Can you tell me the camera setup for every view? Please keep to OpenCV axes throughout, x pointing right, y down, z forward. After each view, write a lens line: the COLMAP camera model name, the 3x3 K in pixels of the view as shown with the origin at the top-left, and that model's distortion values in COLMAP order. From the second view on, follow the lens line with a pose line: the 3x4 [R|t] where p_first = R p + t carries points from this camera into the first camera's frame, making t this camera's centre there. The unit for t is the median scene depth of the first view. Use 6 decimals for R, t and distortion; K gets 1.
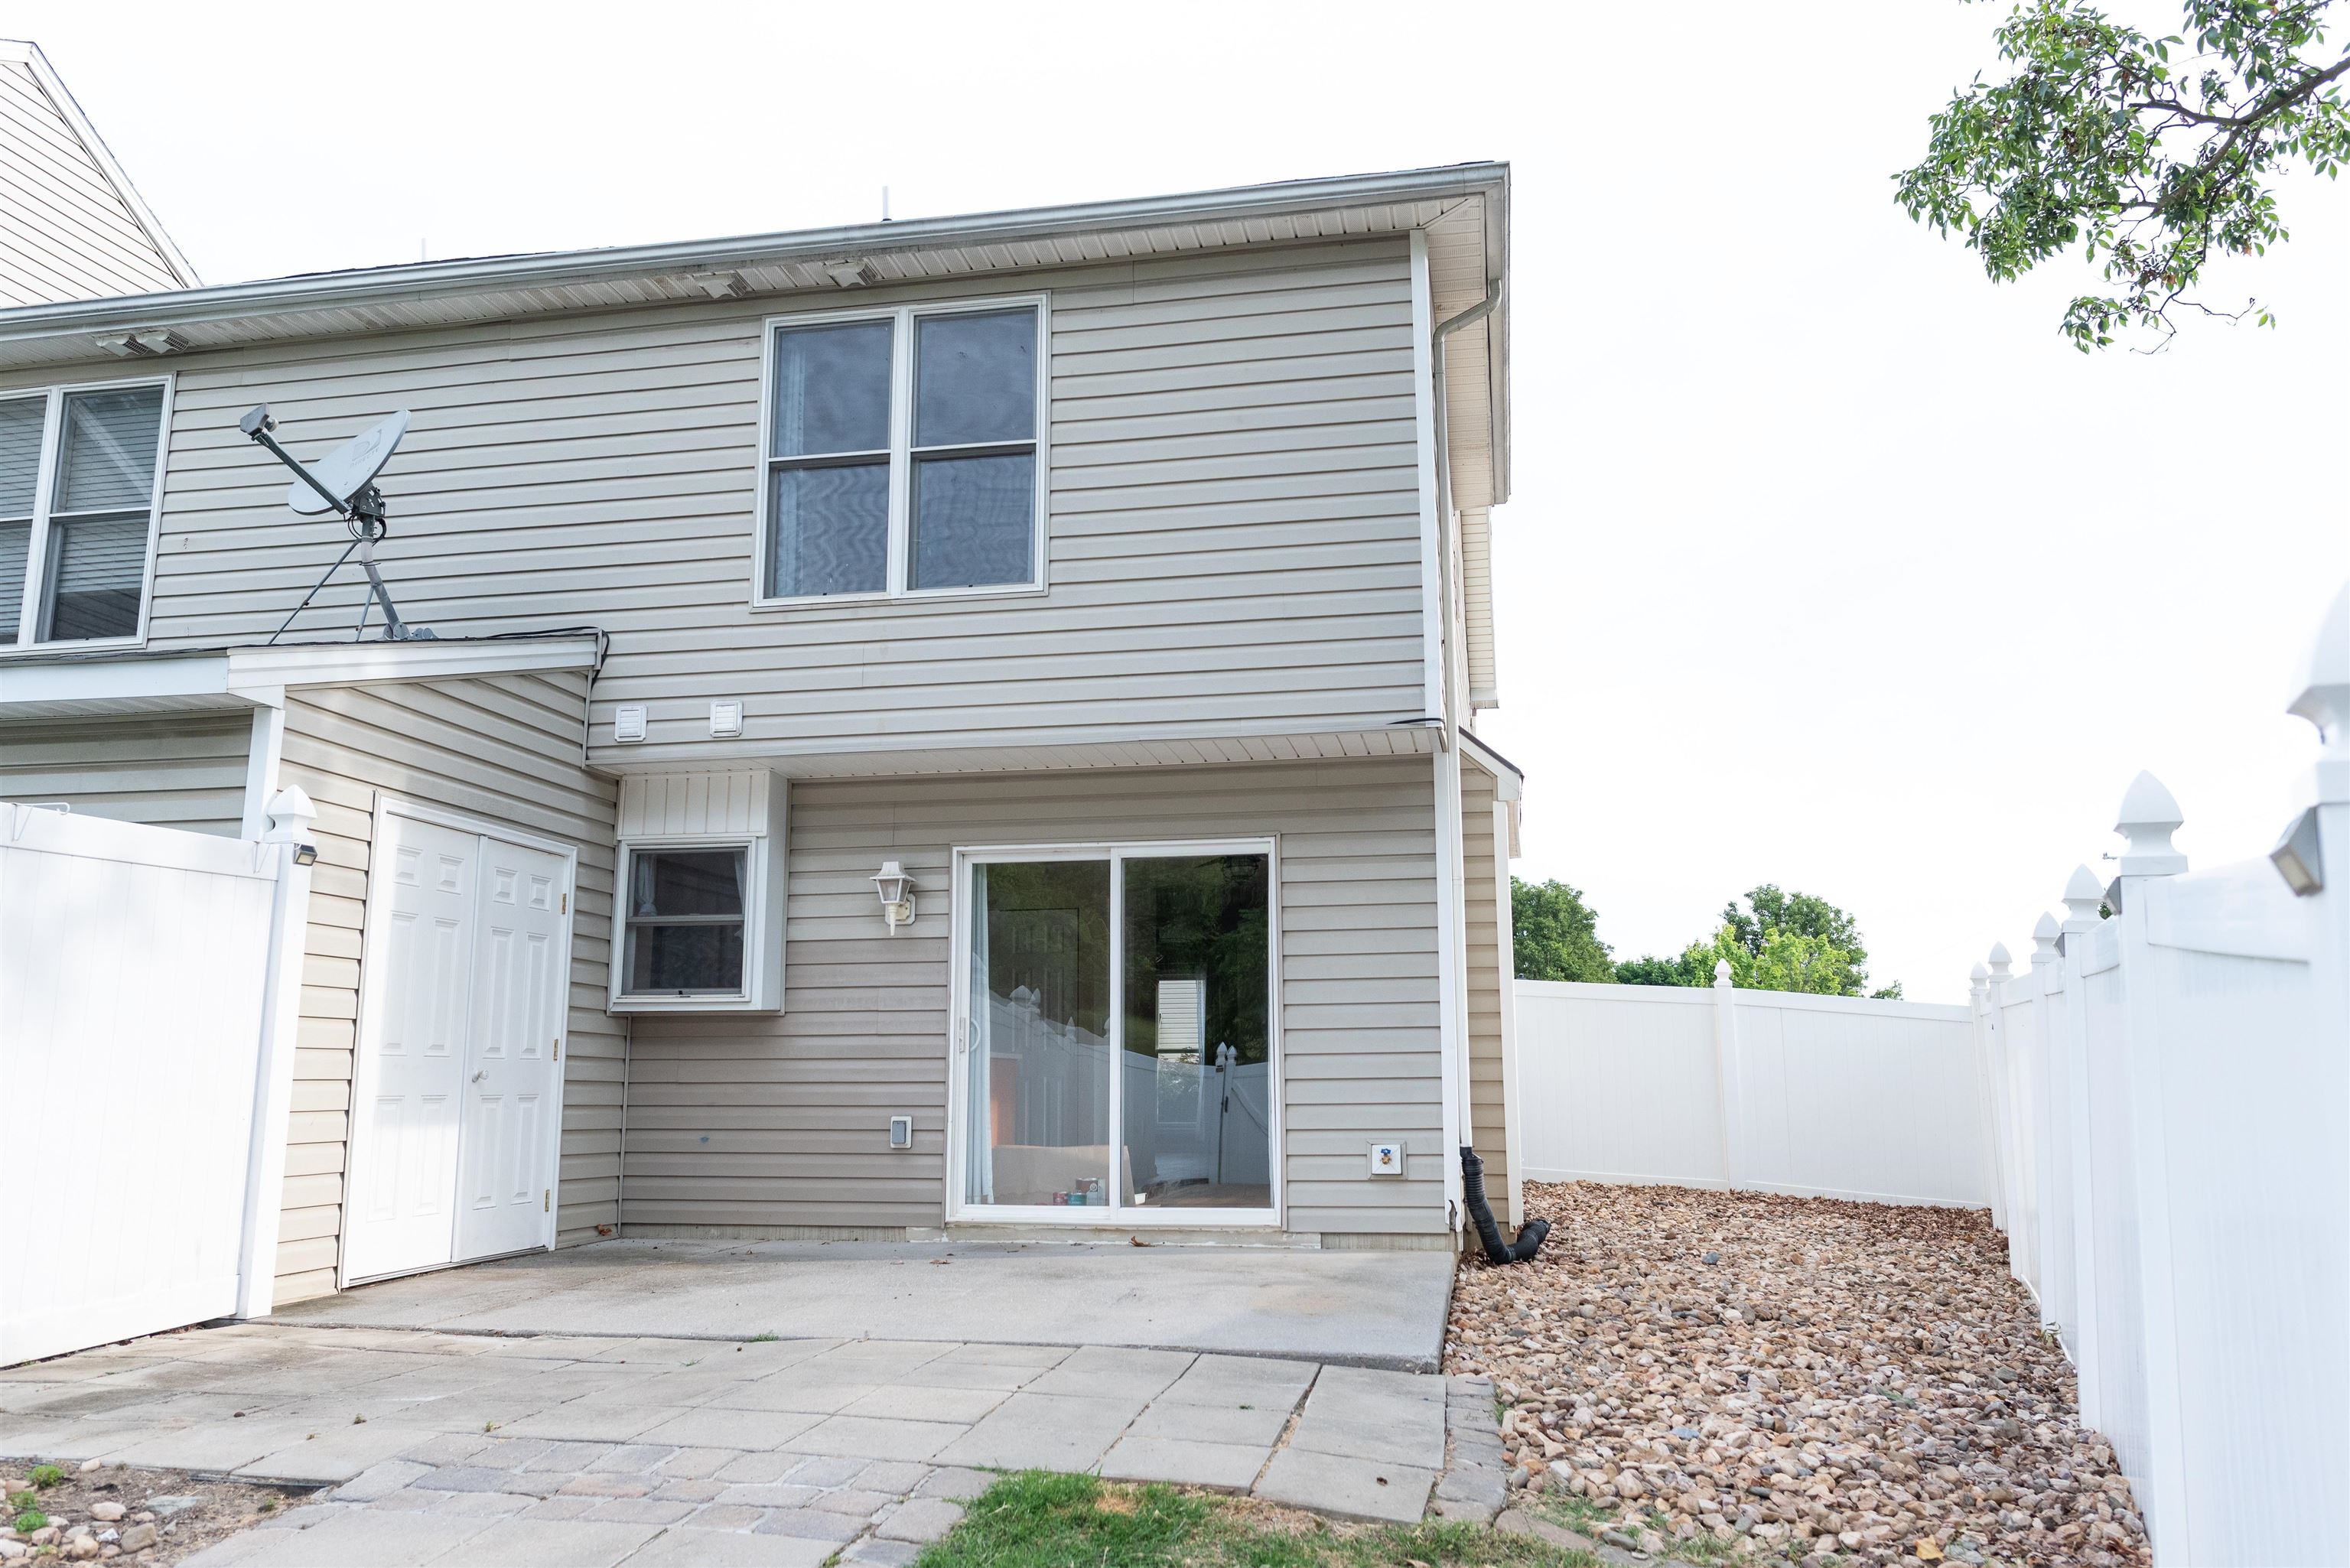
lens RADIAL K [[1724.0, 0, 1168.8], [0, 1724.0, 789.5], [0, 0, 1]] dist [0.005569, -0.003058]
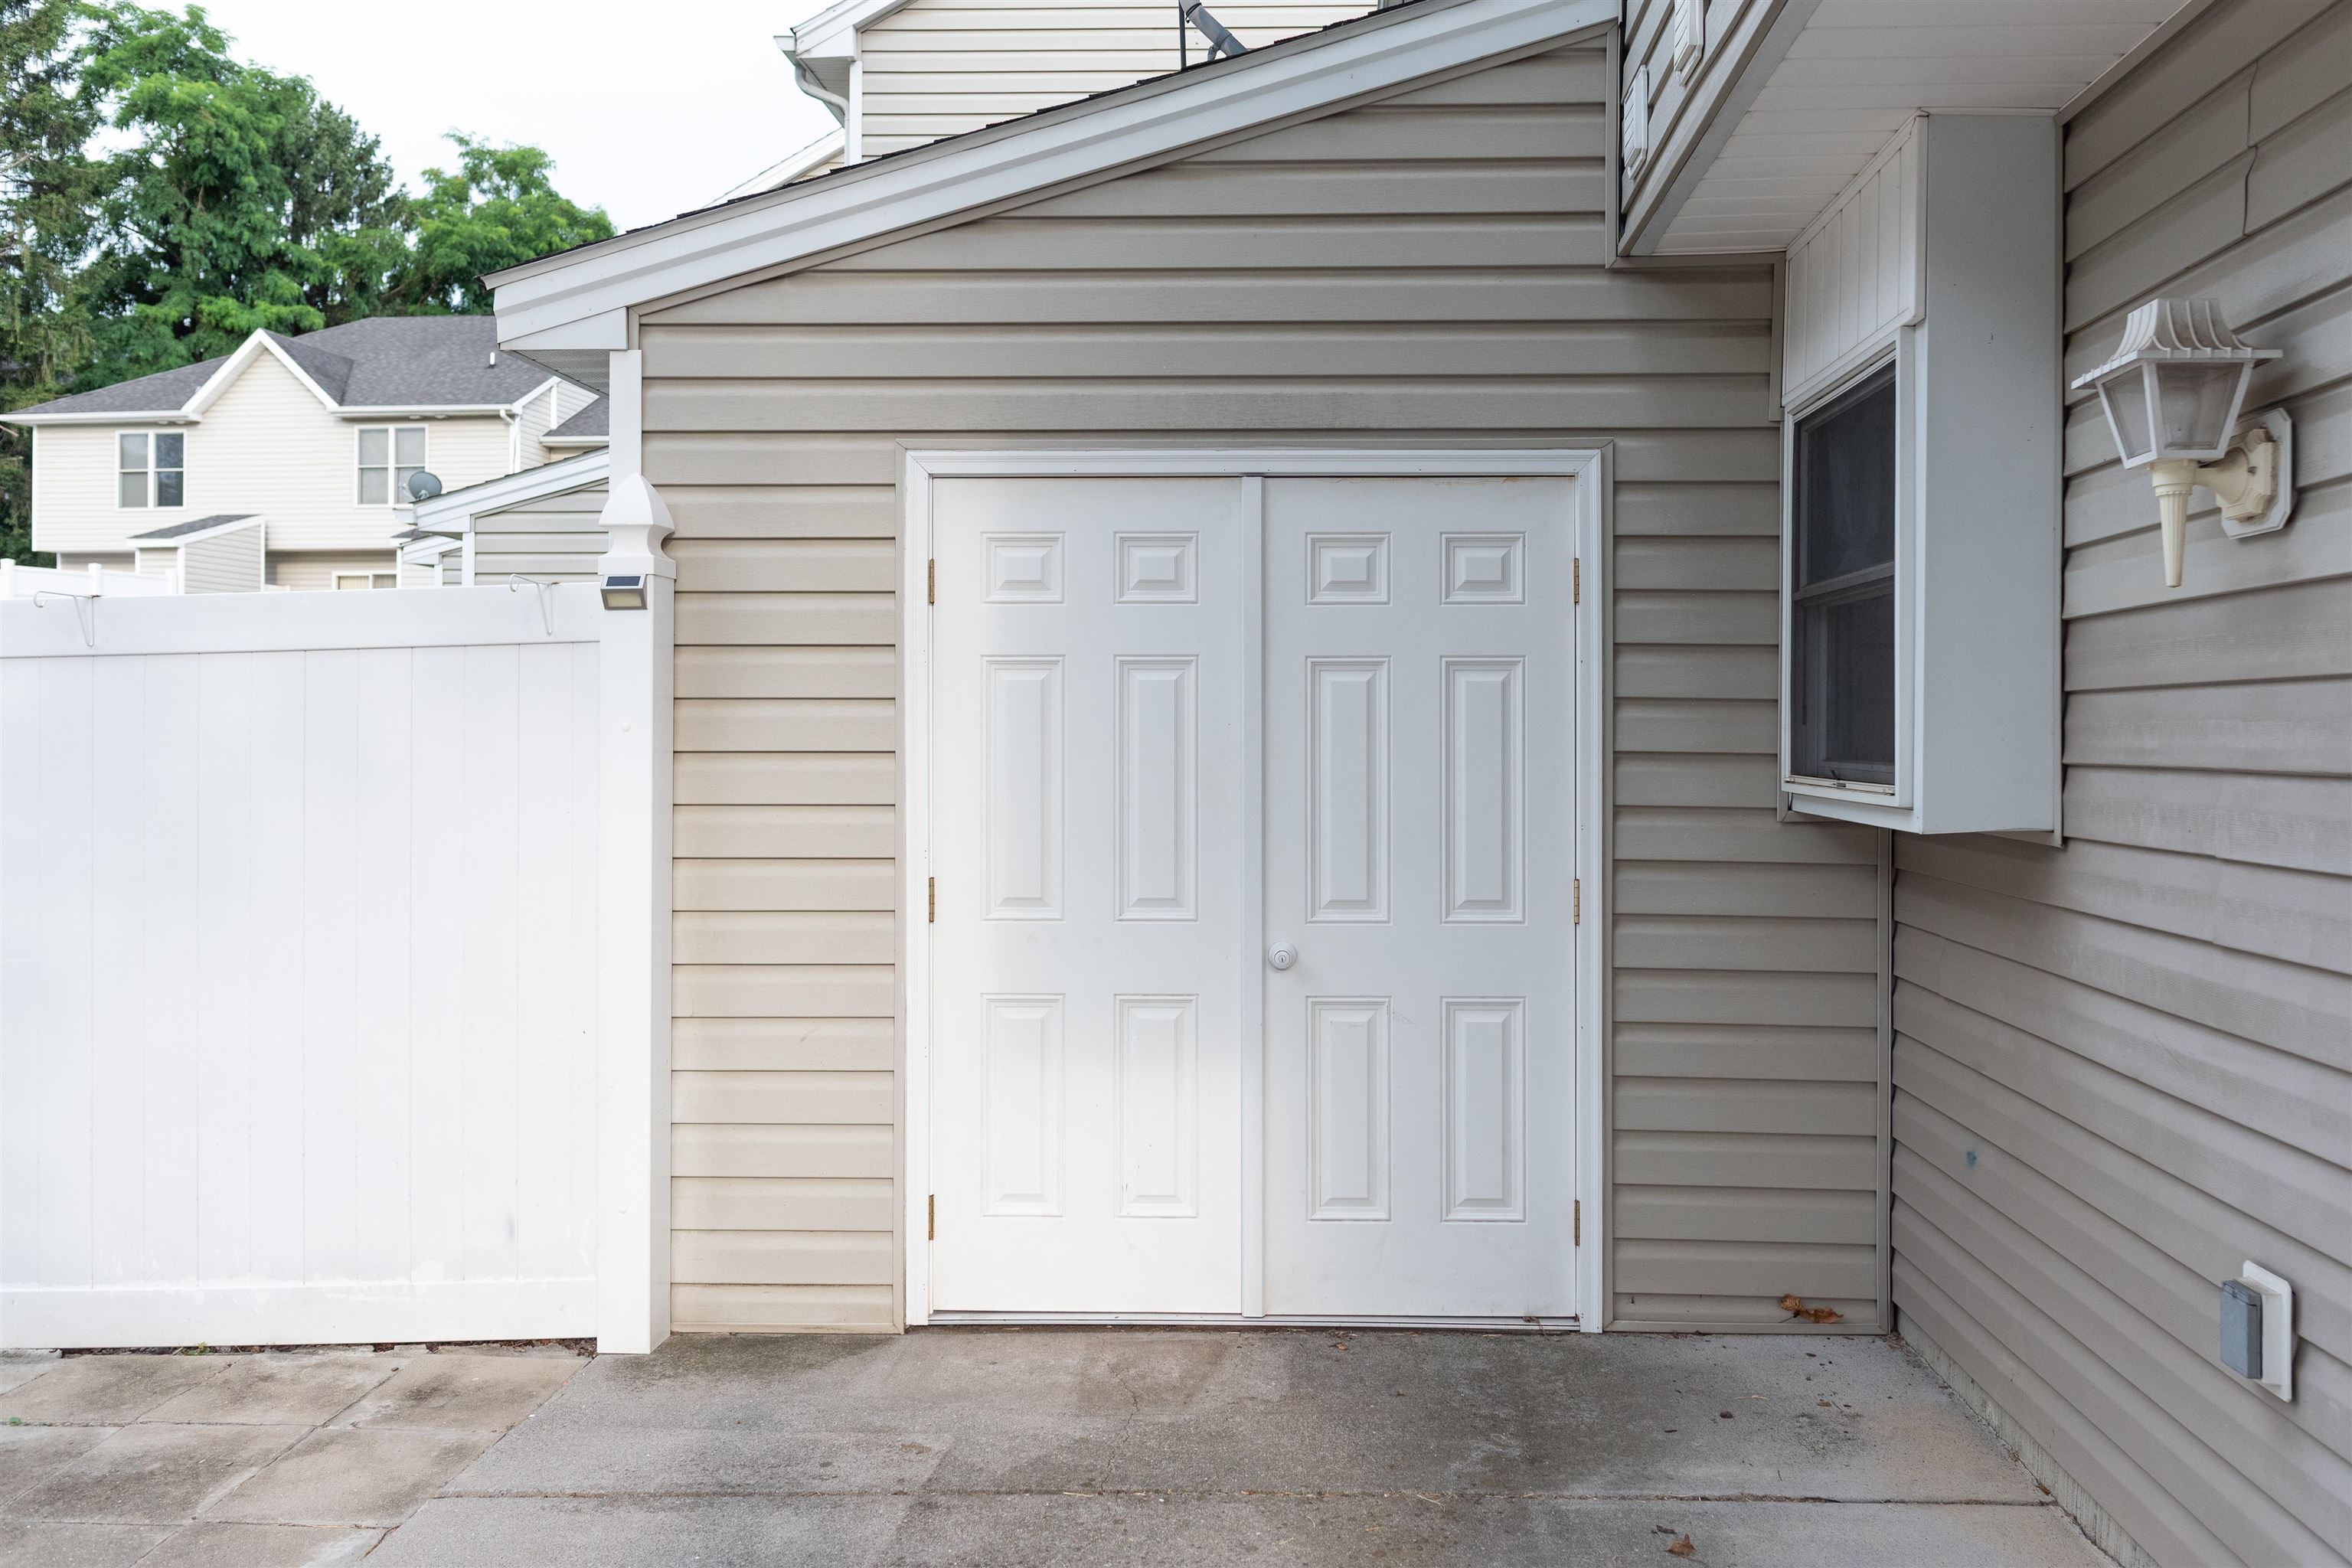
lens RADIAL K [[1725.6, 0, 1235.9], [0, 1725.6, 743.4], [0, 0, 1]] dist [0.005569, -0.003058]
pose [[0.153053, 0.010269, -0.988165, 0.077700], [0.166288, 0.985420, 0.035996, 0.073986], [0.974127, -0.169829, 0.149114, 0.806901]]
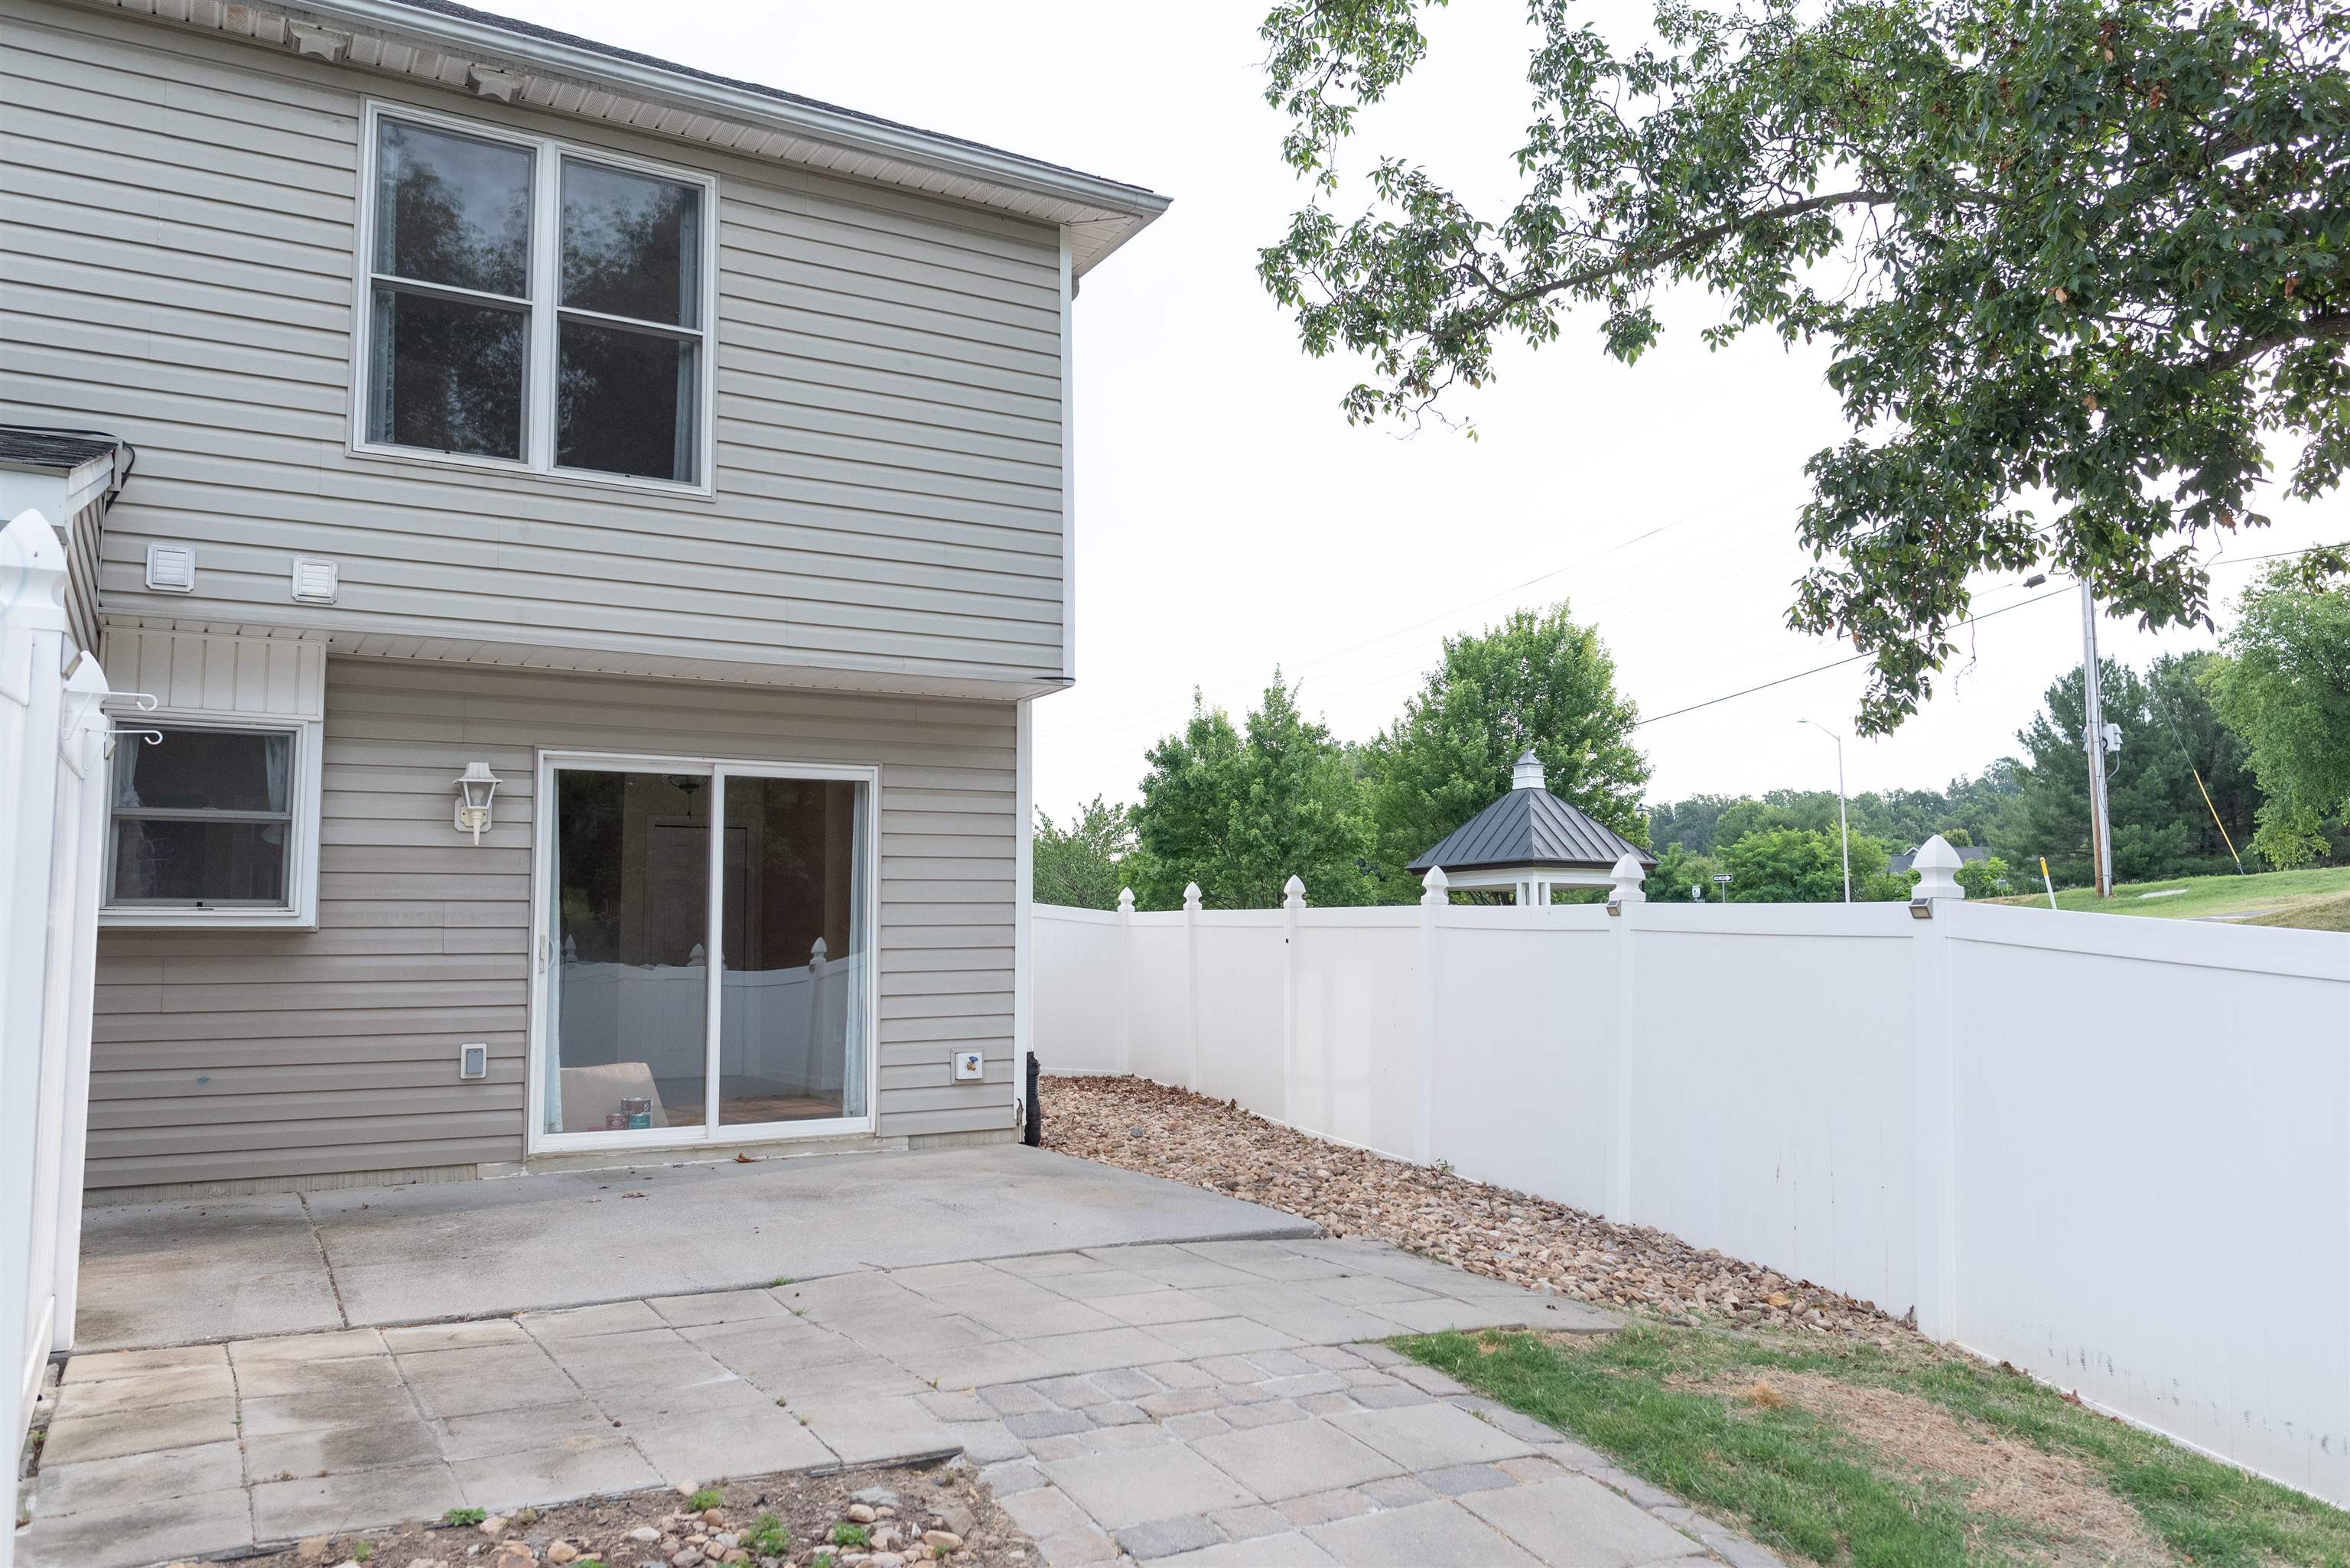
lens RADIAL K [[1724.0, 0, 1215.6], [0, 1724.0, 798.4], [0, 0, 1]] dist [0.005569, -0.003058]
pose [[0.747279, 0.054596, 0.662264, -0.467025], [-0.106970, 0.993505, 0.038798, -0.015077], [-0.655844, -0.099835, 0.748265, 0.079378]]
